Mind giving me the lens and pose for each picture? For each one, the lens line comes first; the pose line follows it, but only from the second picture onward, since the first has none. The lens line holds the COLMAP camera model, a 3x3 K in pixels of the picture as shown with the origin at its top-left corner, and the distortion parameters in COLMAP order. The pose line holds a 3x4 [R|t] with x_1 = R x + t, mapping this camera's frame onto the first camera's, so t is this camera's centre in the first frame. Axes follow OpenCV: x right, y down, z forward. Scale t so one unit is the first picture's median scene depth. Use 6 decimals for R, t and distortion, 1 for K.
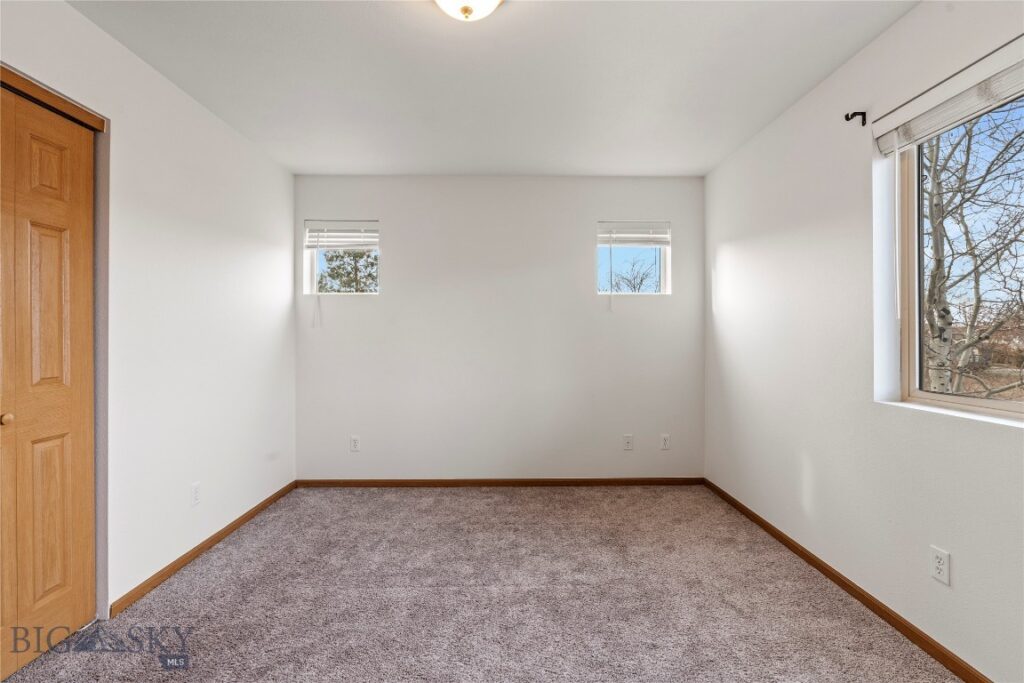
lens RADIAL K [[459.0, 0, 512.0], [0, 459.0, 341.5], [0, 0, 1]] dist [-0.009312, 0.001617]
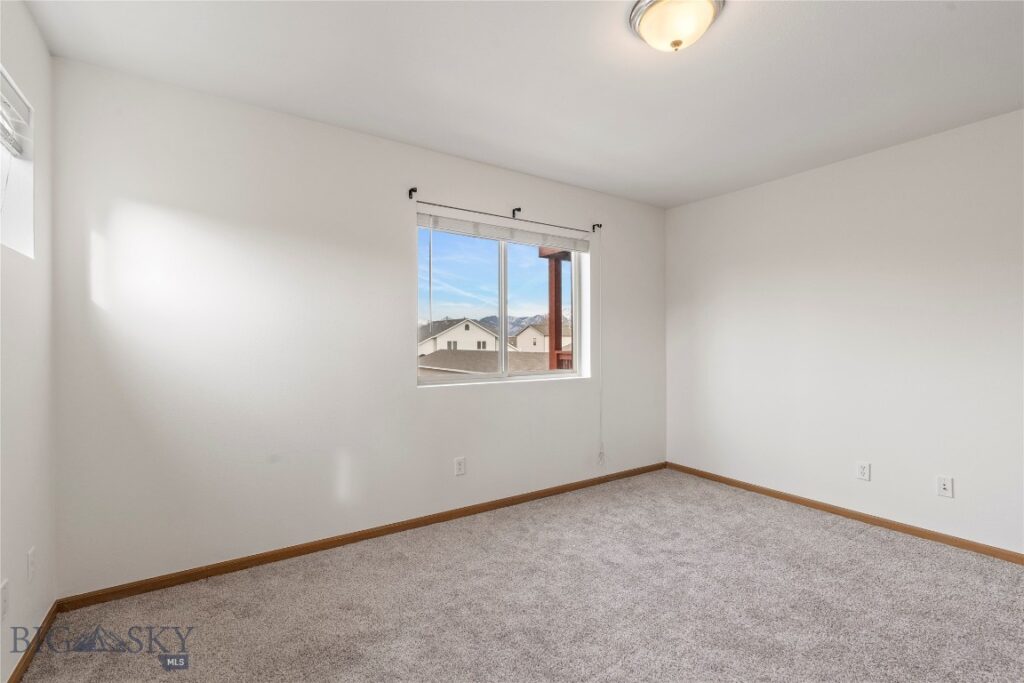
lens RADIAL K [[459.0, 0, 512.0], [0, 459.0, 341.5], [0, 0, 1]] dist [-0.009312, 0.001617]
pose [[-0.538397, 0.008081, 0.842652, -0.434149], [0.014652, 0.999893, -0.000227, -0.009159], [-0.842564, 0.012225, -0.538458, 1.042648]]
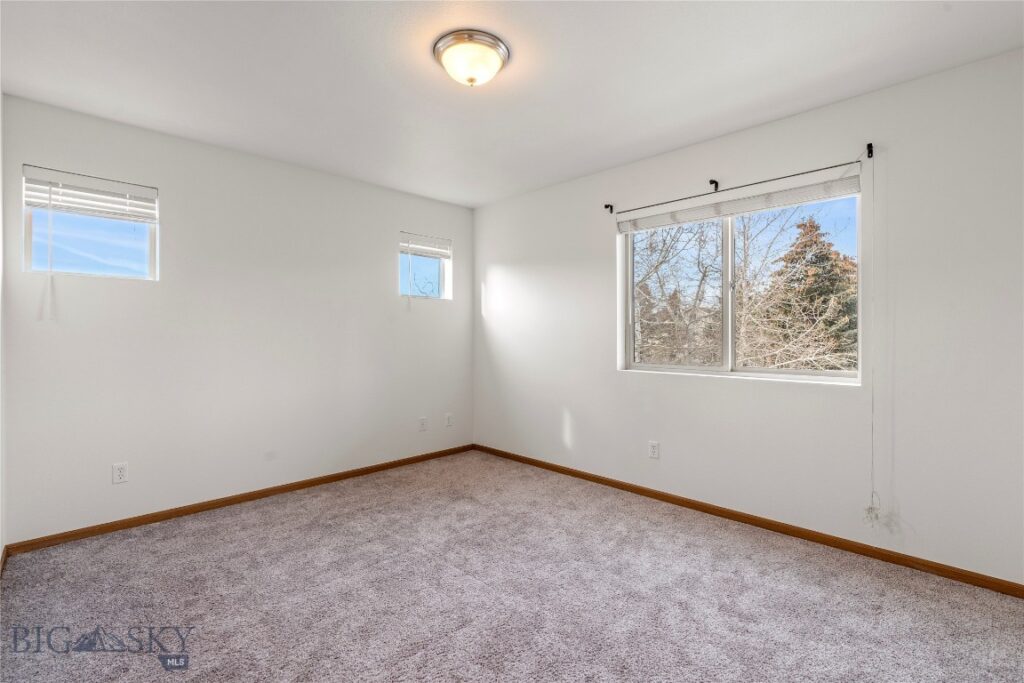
lens RADIAL K [[459.0, 0, 512.0], [0, 459.0, 341.5], [0, 0, 1]] dist [-0.009312, 0.001617]
pose [[0.721226, -0.010010, 0.692628, -0.494797], [0.006367, 0.999949, 0.007821, 0.001338], [-0.692671, -0.001231, 0.721253, -0.003324]]
